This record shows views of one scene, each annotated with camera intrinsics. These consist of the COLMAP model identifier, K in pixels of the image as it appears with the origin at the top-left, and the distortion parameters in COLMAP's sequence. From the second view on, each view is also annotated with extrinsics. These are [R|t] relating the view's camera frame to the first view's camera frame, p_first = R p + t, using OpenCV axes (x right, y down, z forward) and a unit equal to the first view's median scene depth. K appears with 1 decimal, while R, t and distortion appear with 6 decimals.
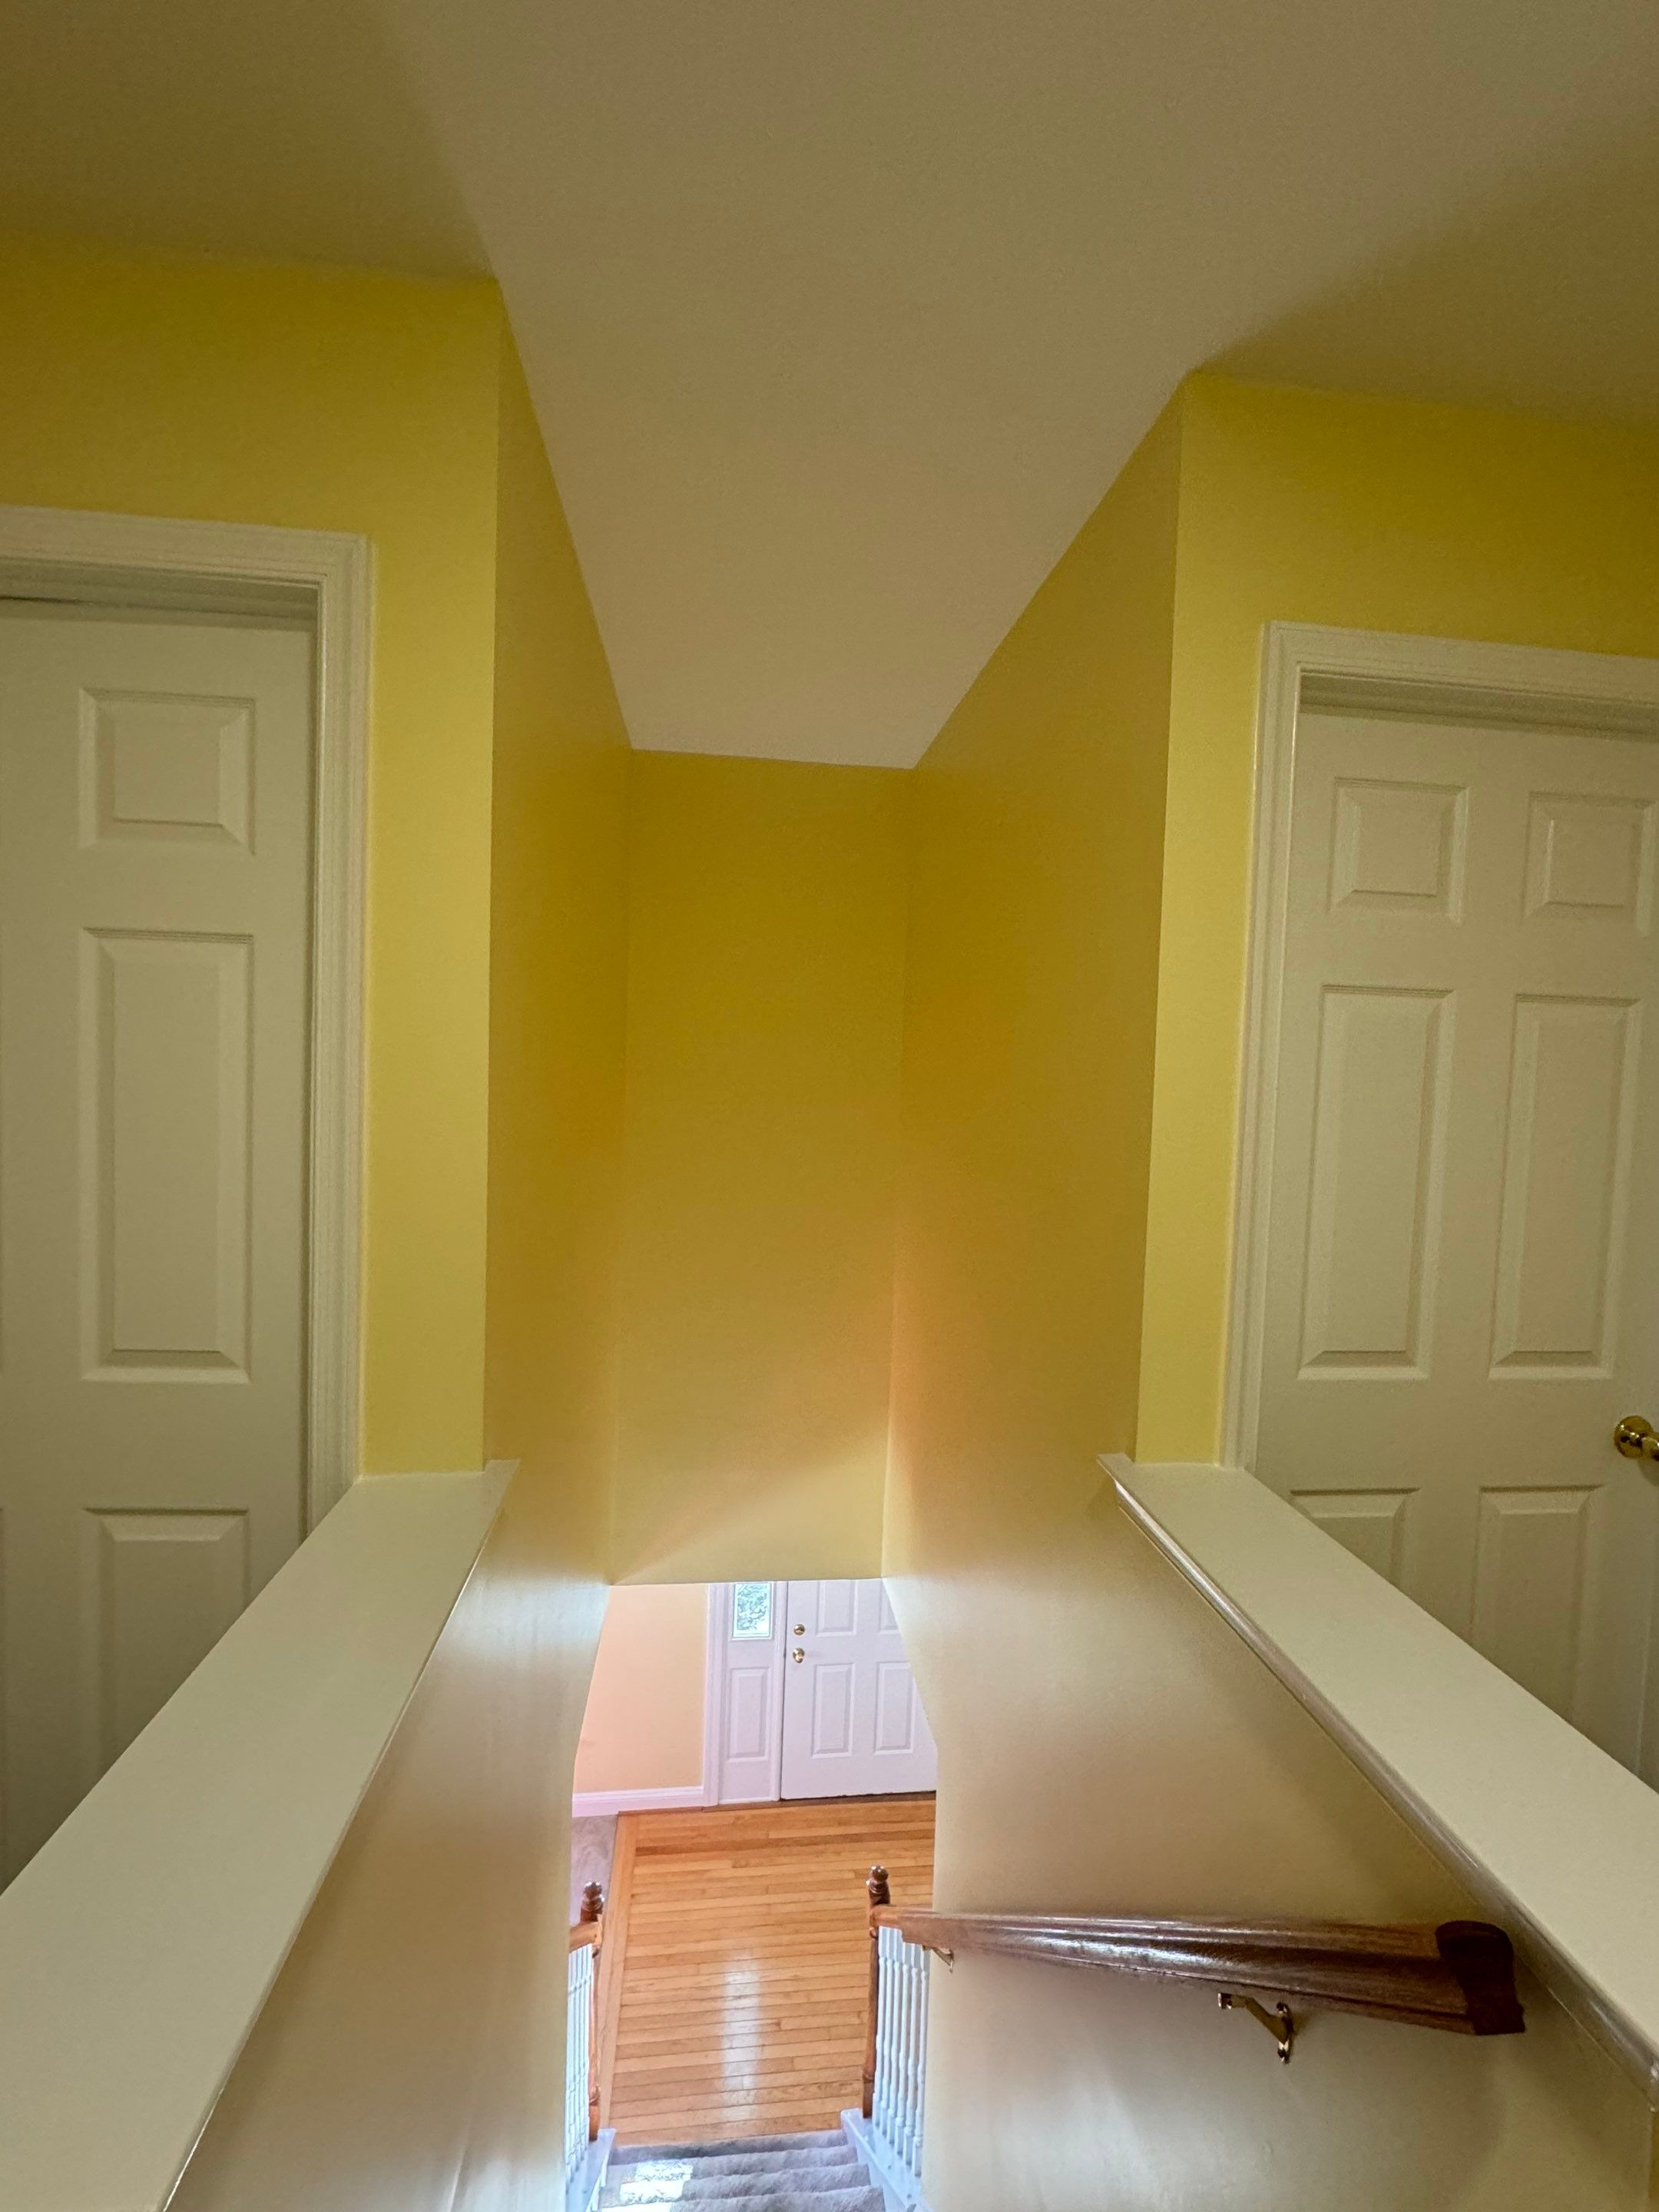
lens RADIAL K [[922.8, 0, 827.2], [0, 922.8, 1118.1], [0, 0, 1]] dist [-0.008292, -0.000084]
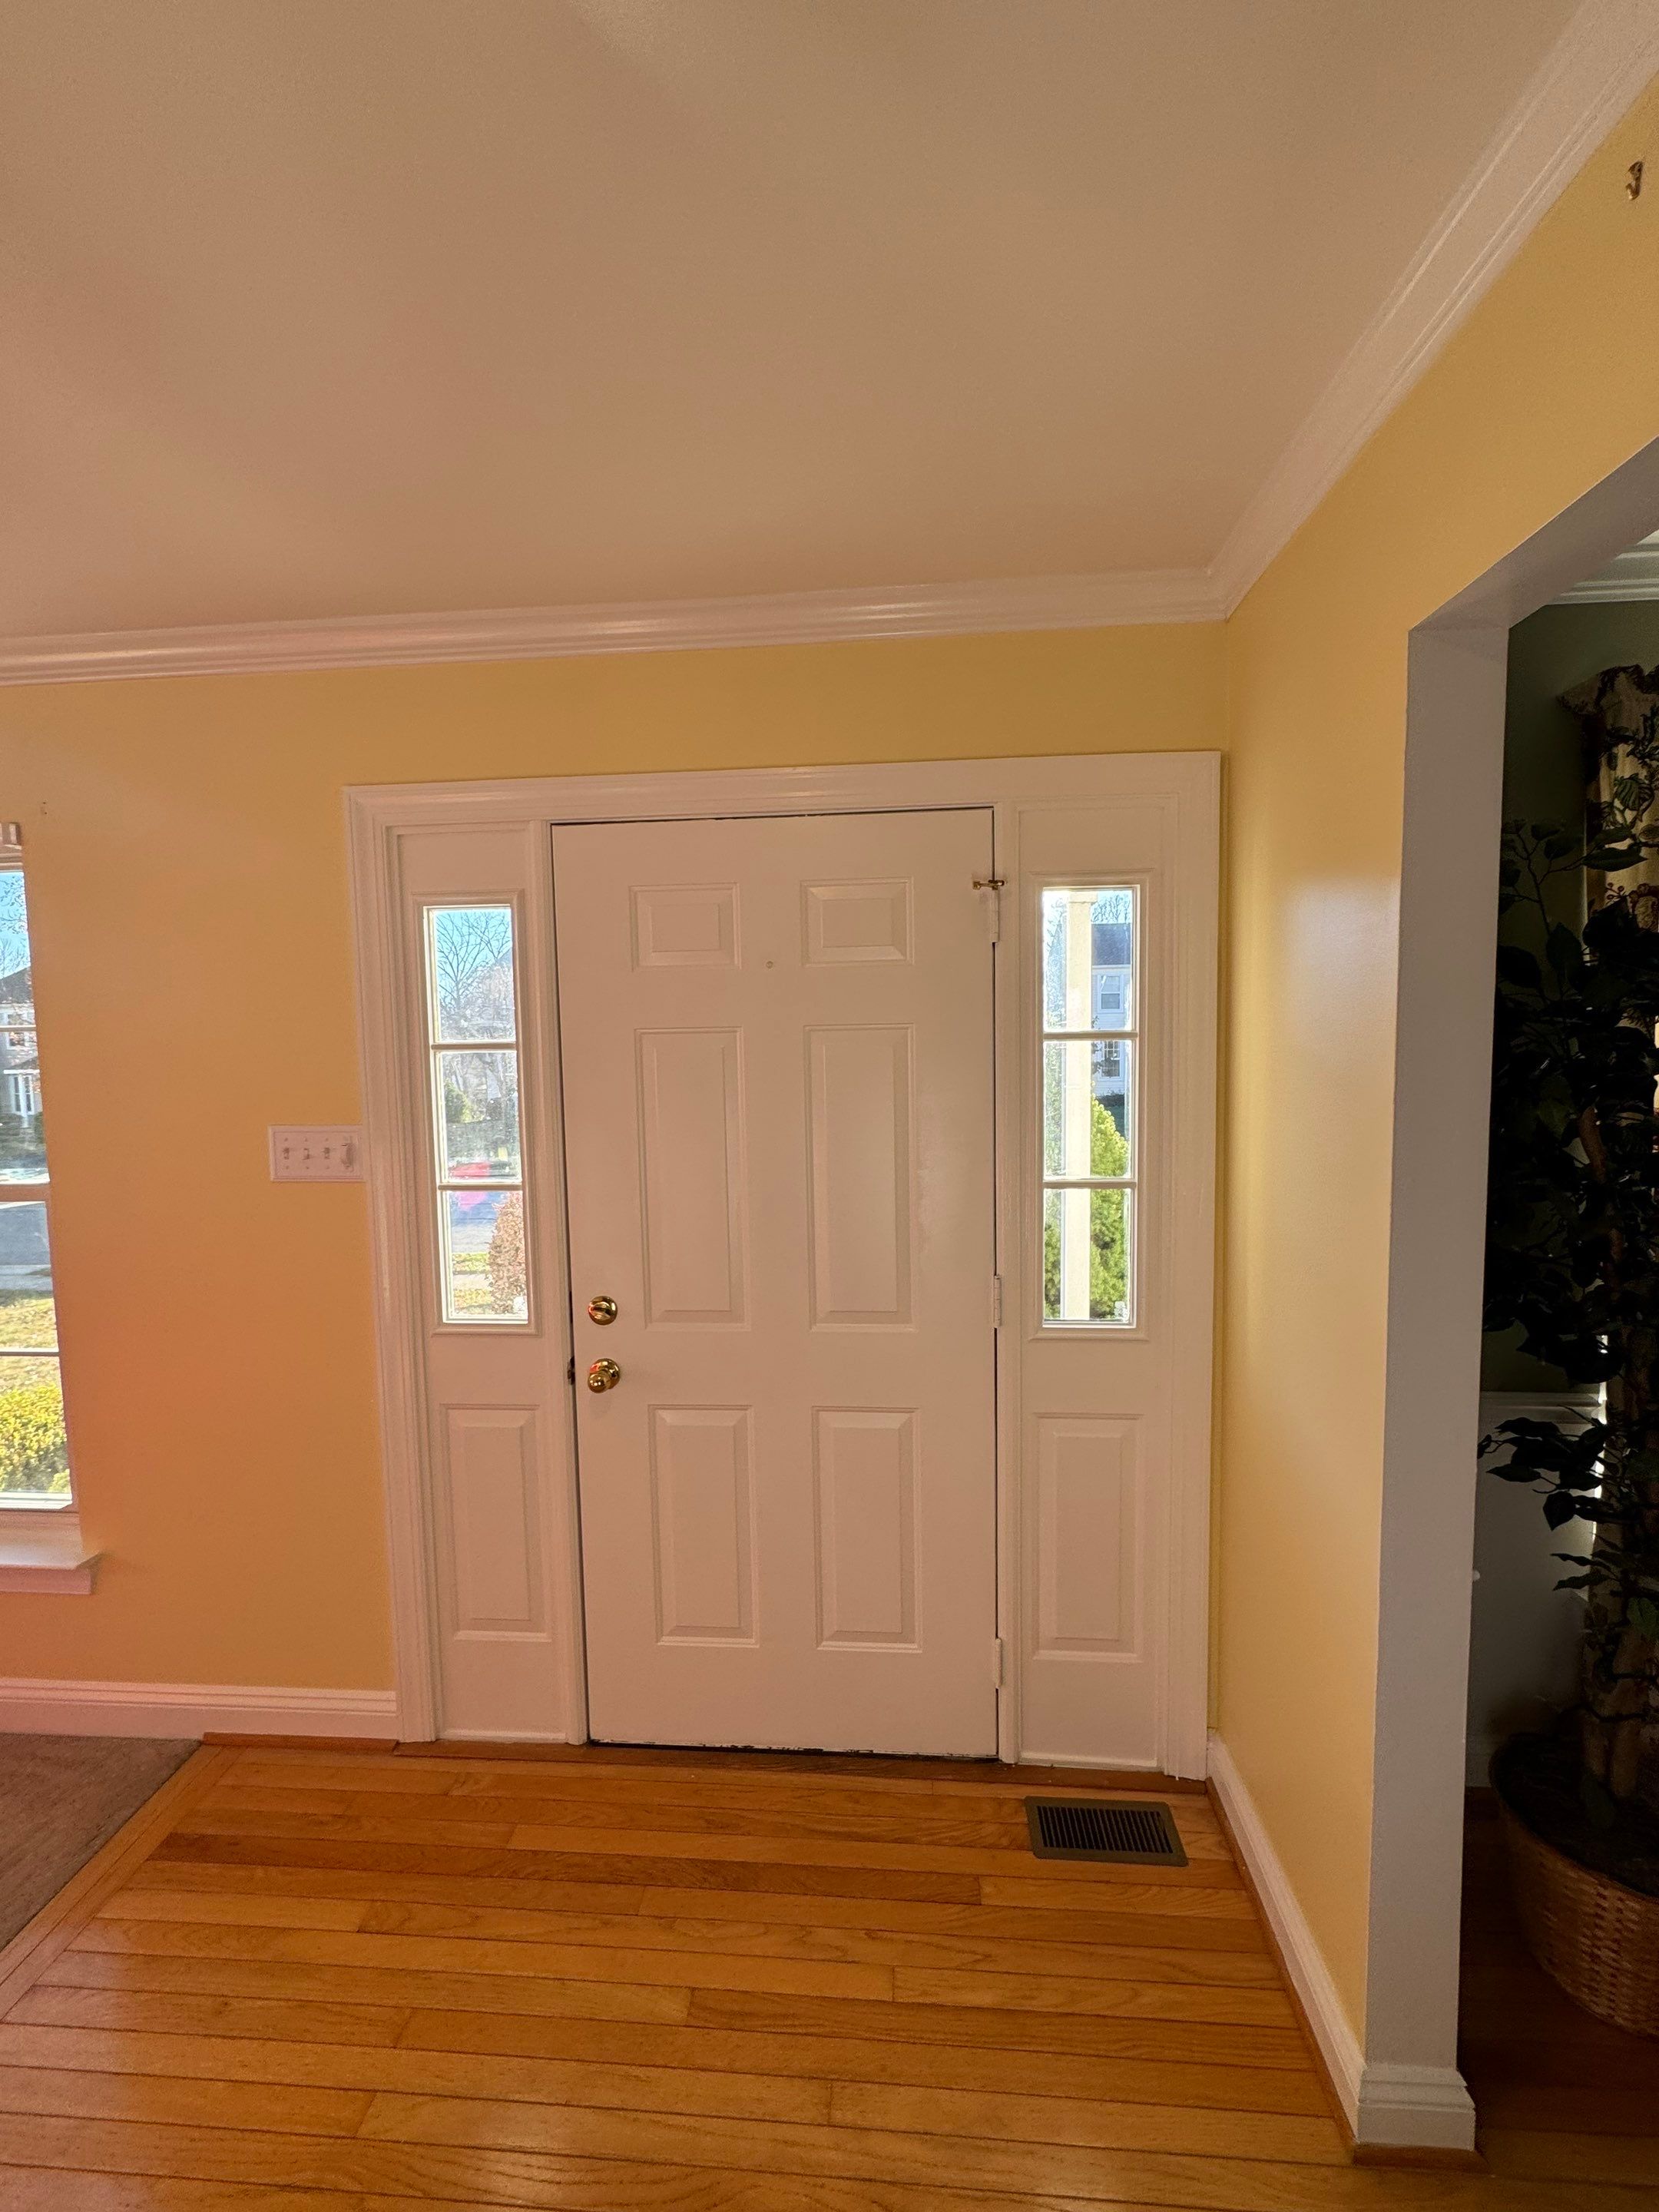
lens RADIAL K [[878.4, 0, 837.2], [0, 878.4, 1088.0], [0, 0, 1]] dist [-0.000410, -0.000027]
pose [[0.982168, -0.035569, -0.184608, 0.137714], [0.039582, 0.999052, 0.018096, 0.462036], [0.183790, -0.025081, 0.982646, 0.661675]]
